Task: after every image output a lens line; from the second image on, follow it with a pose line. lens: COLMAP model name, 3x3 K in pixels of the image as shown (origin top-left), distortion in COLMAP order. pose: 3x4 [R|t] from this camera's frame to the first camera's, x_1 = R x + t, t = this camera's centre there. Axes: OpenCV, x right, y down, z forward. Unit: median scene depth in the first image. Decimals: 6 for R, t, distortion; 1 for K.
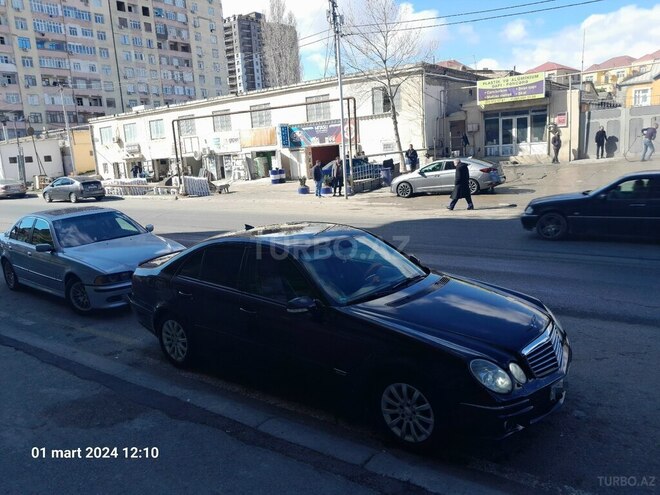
lens RADIAL K [[539.4, 0, 340.7], [0, 539.4, 234.8], [0, 0, 1]] dist [-0.001028, -0.000838]
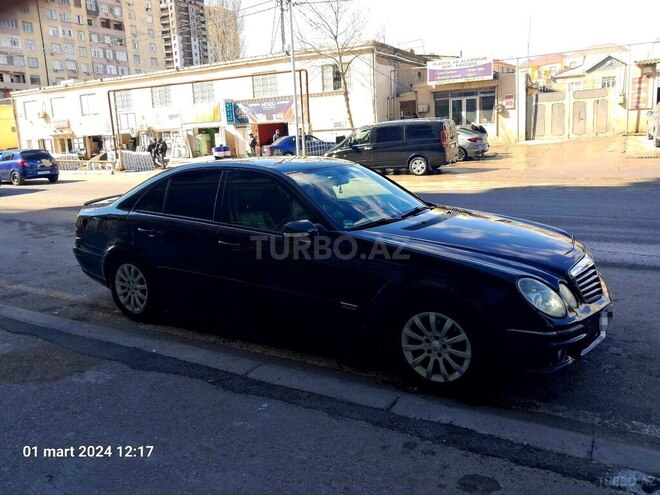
lens RADIAL K [[538.8, 0, 345.6], [0, 538.8, 227.3], [0, 0, 1]] dist [0.009773, -0.006621]
pose [[0.992851, 0.007021, 0.119155, -0.012760], [-0.007819, 0.999950, 0.006232, 0.015508], [-0.119105, -0.007120, 0.992856, 0.021049]]
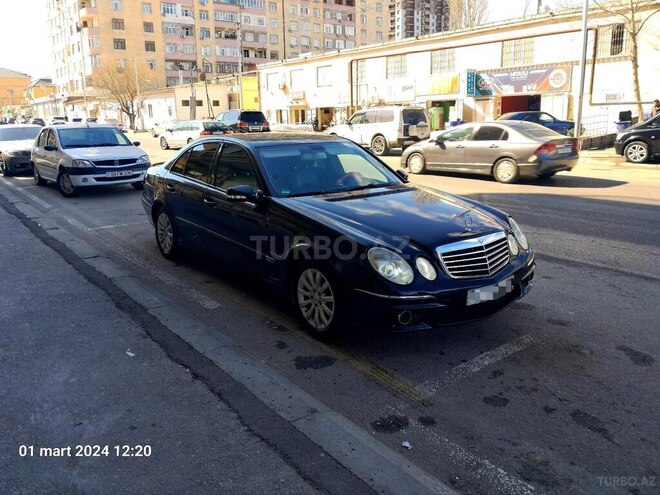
lens RADIAL K [[560.7, 0, 355.2], [0, 560.7, 189.9], [0, 0, 1]] dist [-0.001466, 0.006269]
pose [[0.968192, 0.080218, -0.237000, -0.063486], [-0.083353, 0.996515, -0.003220, 0.005822], [0.235916, 0.022872, 0.971504, 0.096226]]
